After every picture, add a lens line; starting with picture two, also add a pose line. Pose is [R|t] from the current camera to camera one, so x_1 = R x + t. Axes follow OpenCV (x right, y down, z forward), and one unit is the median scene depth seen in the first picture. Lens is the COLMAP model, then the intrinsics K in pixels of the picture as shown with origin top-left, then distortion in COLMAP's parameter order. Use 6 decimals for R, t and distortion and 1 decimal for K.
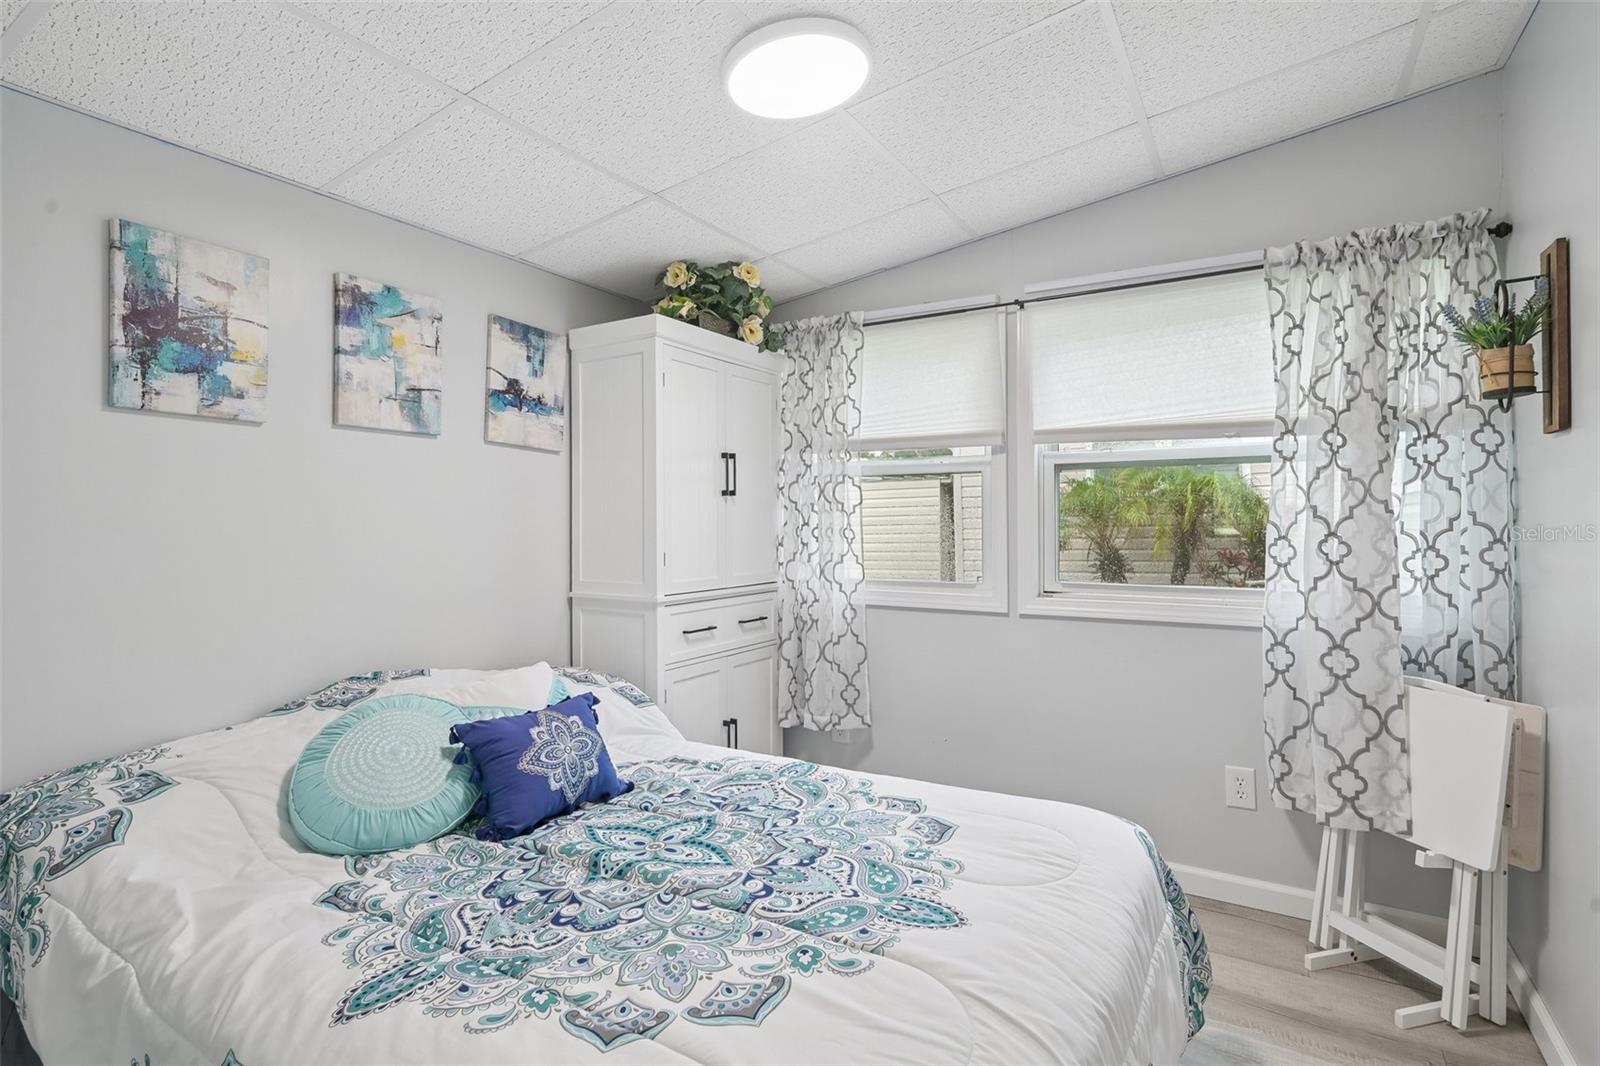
lens RADIAL K [[777.0, 0, 806.1], [0, 777.0, 510.2], [0, 0, 1]] dist [0.000732, 0.000095]
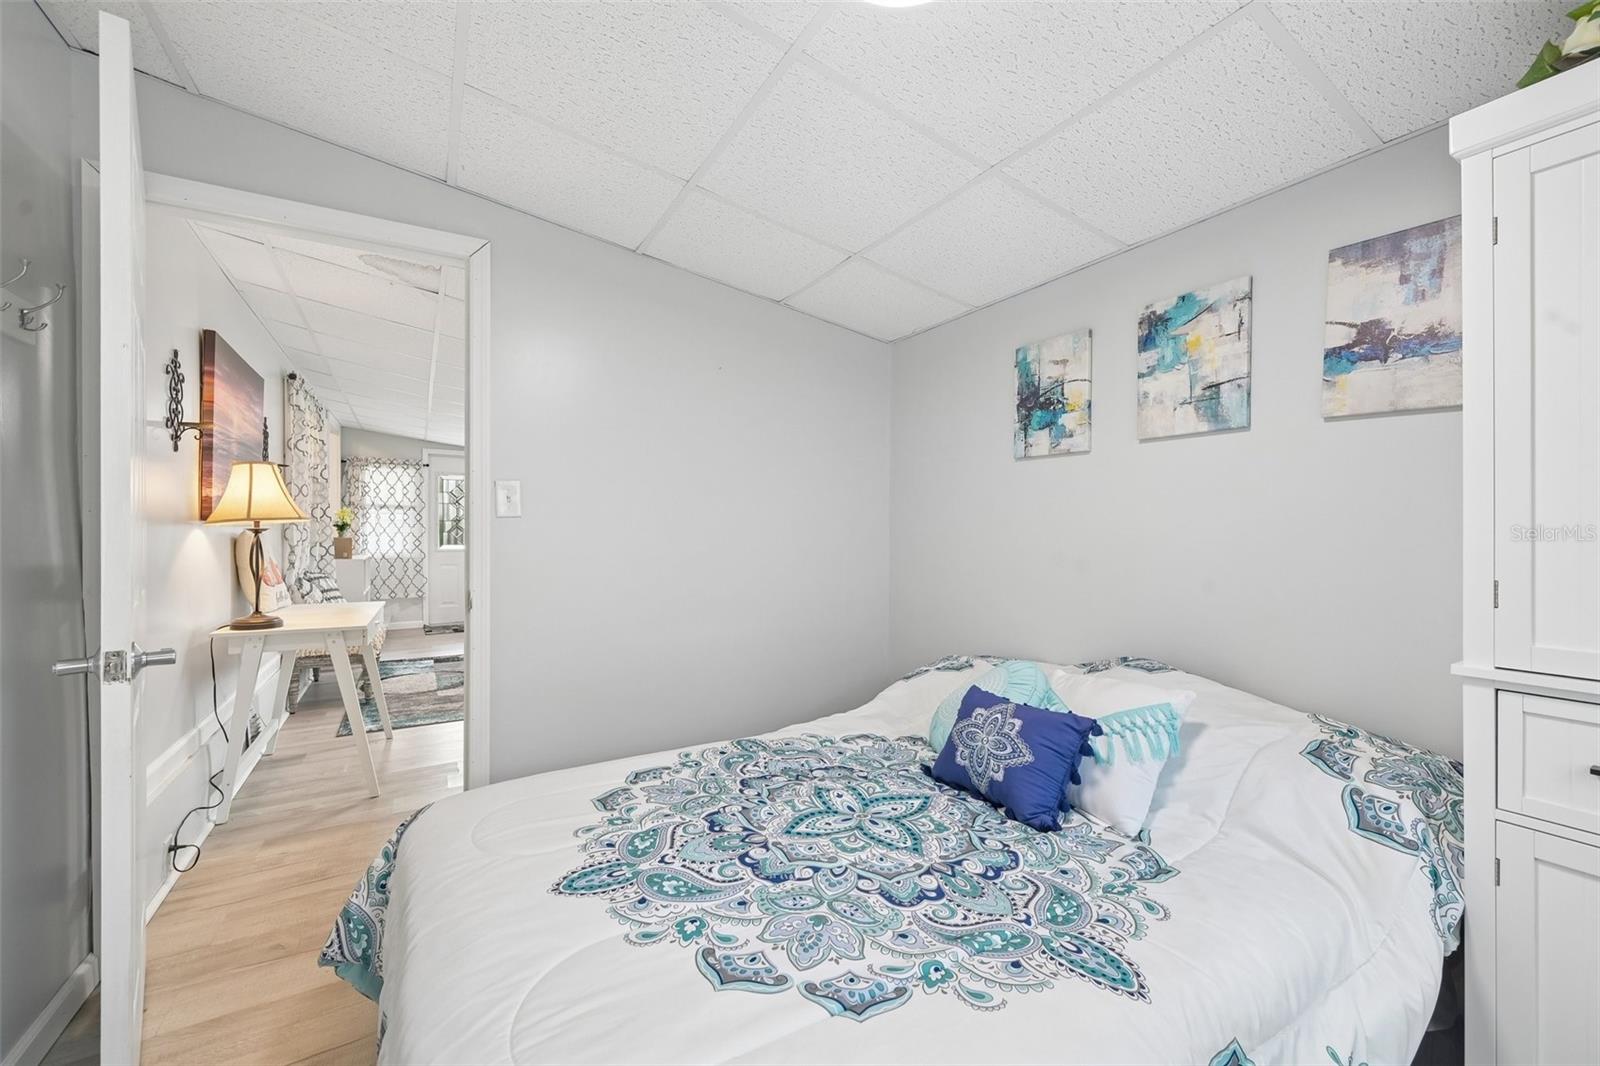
lens RADIAL K [[637.4, 0, 800.0], [0, 637.4, 533.0], [0, 0, 1]] dist [-0.002978, -0.000254]
pose [[-0.469163, 0.008335, -0.883072, 0.540281], [0.018313, 0.999832, -0.000292, 0.022439], [0.882922, -0.016308, -0.469237, 1.130051]]
